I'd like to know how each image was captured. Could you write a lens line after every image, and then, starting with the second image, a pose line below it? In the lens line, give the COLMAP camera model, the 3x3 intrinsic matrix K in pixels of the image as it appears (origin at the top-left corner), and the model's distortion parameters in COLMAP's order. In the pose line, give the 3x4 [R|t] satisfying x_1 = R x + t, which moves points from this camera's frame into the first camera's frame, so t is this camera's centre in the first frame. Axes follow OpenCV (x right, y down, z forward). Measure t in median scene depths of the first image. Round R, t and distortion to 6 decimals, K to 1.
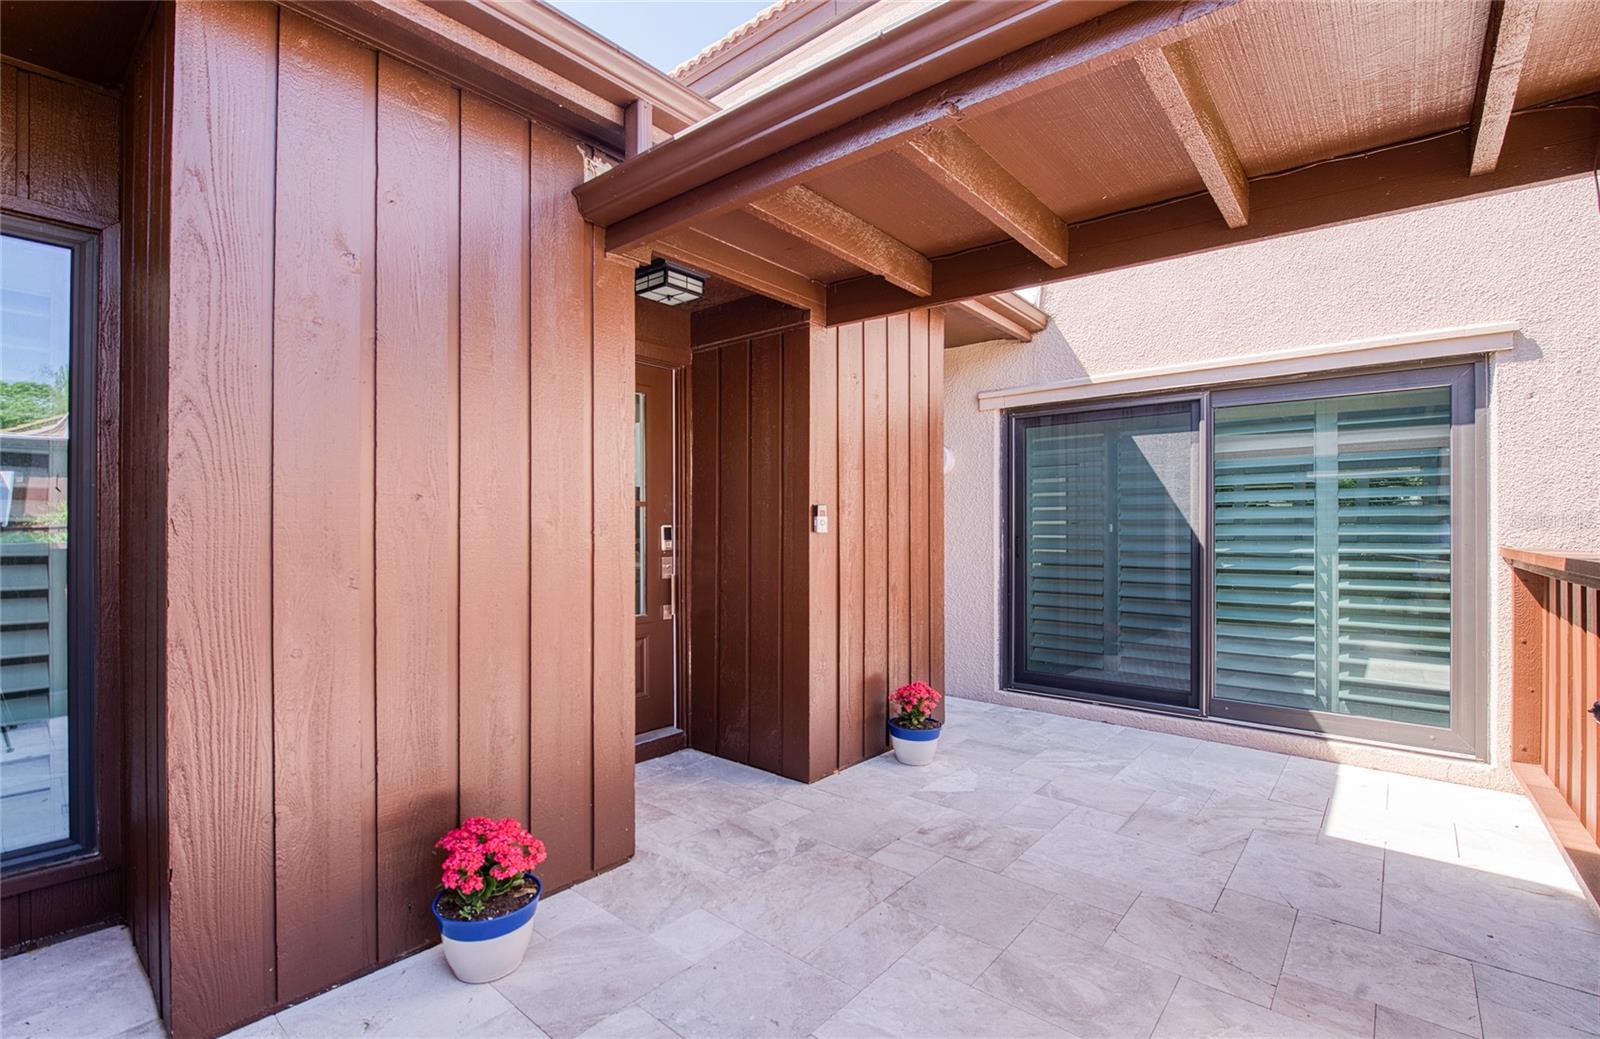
lens RADIAL K [[724.2, 0, 781.3], [0, 724.2, 525.3], [0, 0, 1]] dist [-0.020630, -0.000208]
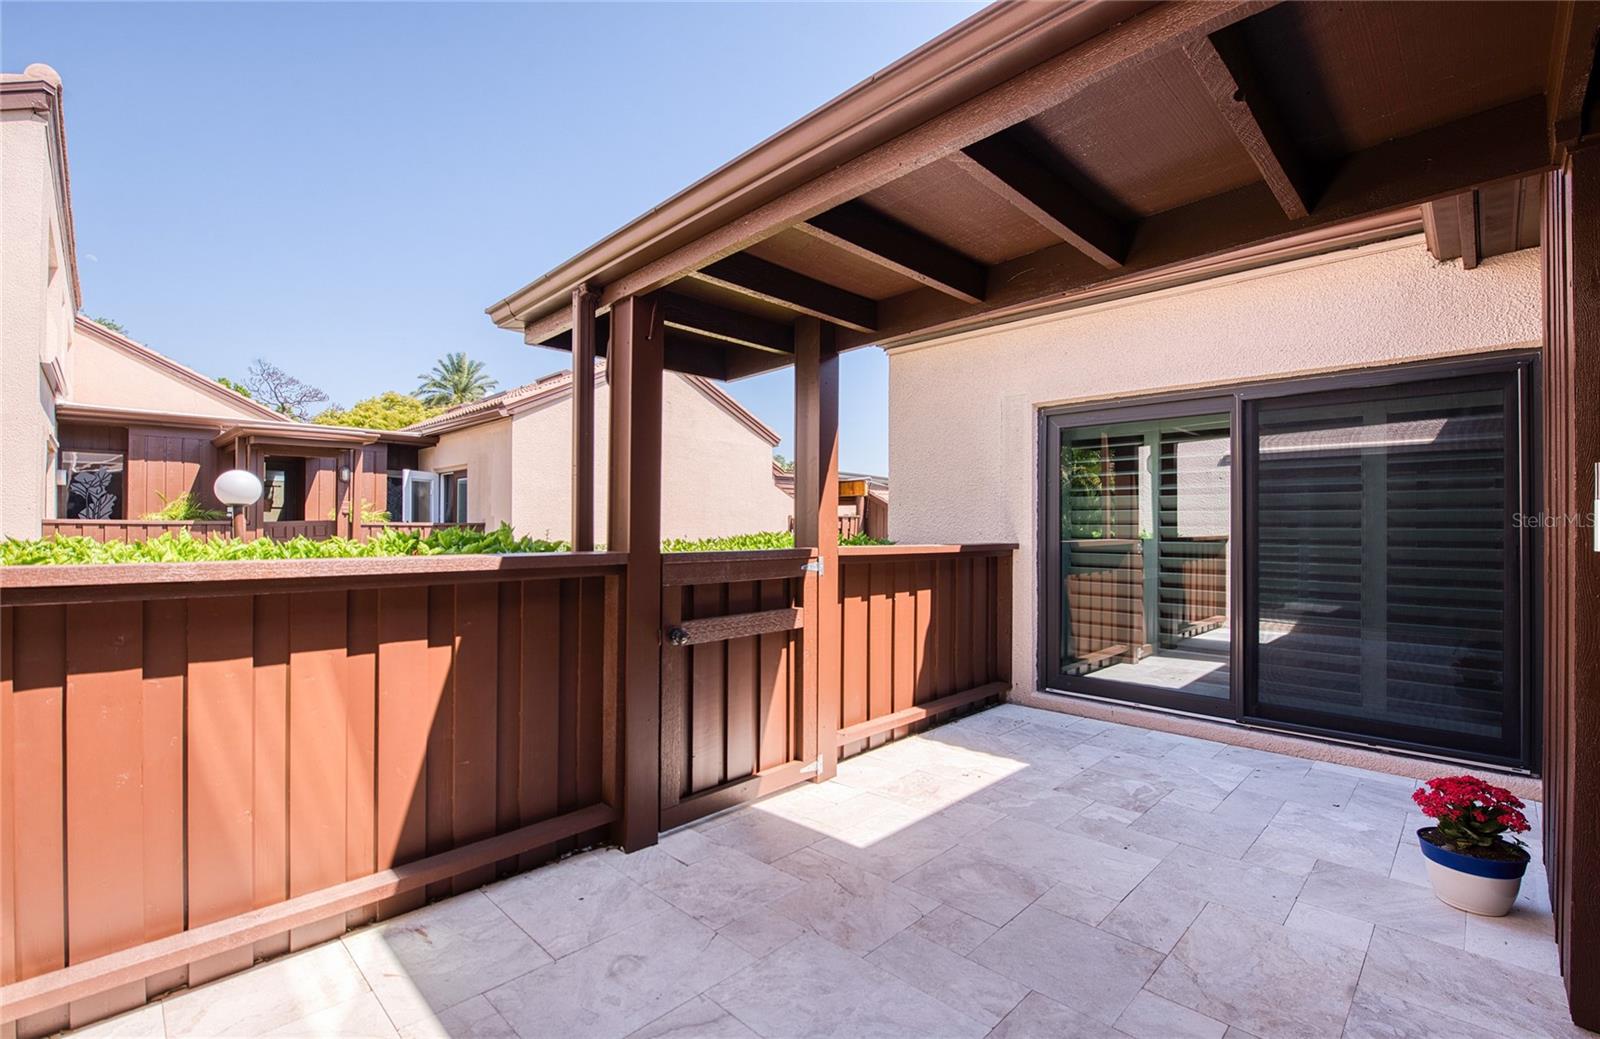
lens RADIAL K [[704.3, 0, 798.2], [0, 704.3, 523.8], [0, 0, 1]] dist [-0.014047, -0.000332]
pose [[-0.998115, -0.004792, 0.061186, 0.506116], [-0.005582, 0.999903, -0.012738, 0.003310], [-0.061119, -0.013056, -0.998045, 1.759320]]
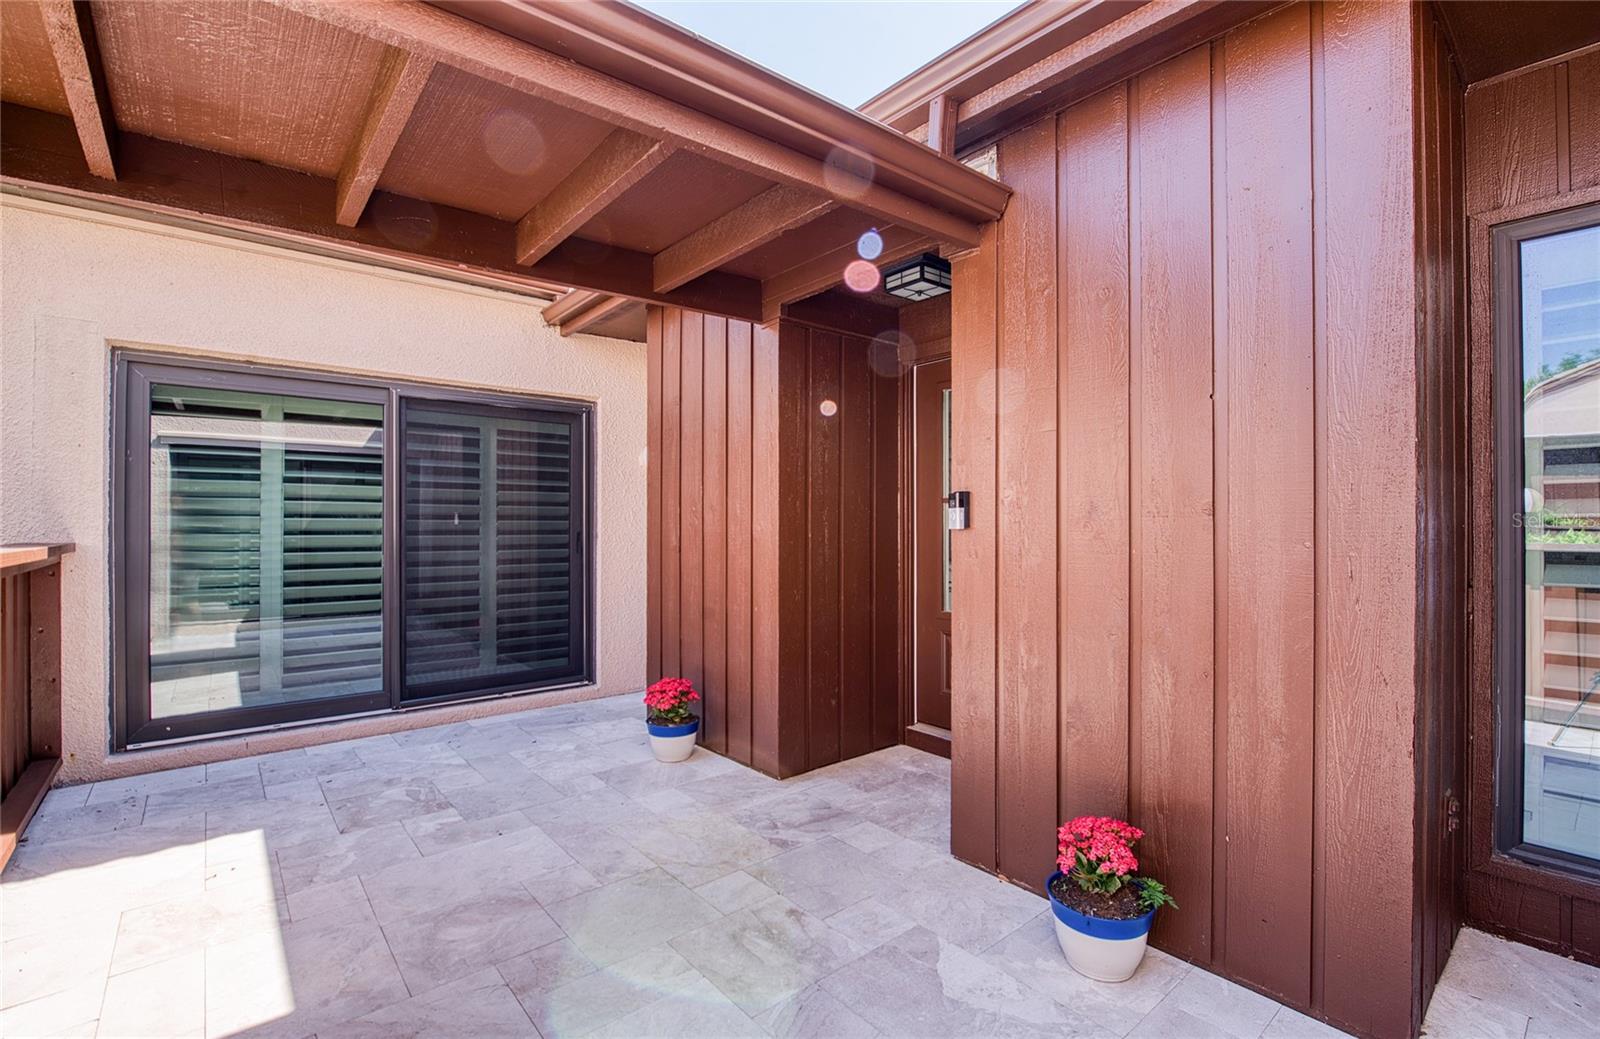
lens RADIAL K [[704.3, 0, 798.2], [0, 704.3, 523.8], [0, 0, 1]] dist [-0.014047, -0.000332]
pose [[-0.157971, 0.000103, -0.987444, 1.077389], [0.006338, 0.999980, -0.000910, 0.003846], [0.987423, -0.006402, -0.157969, 1.282337]]
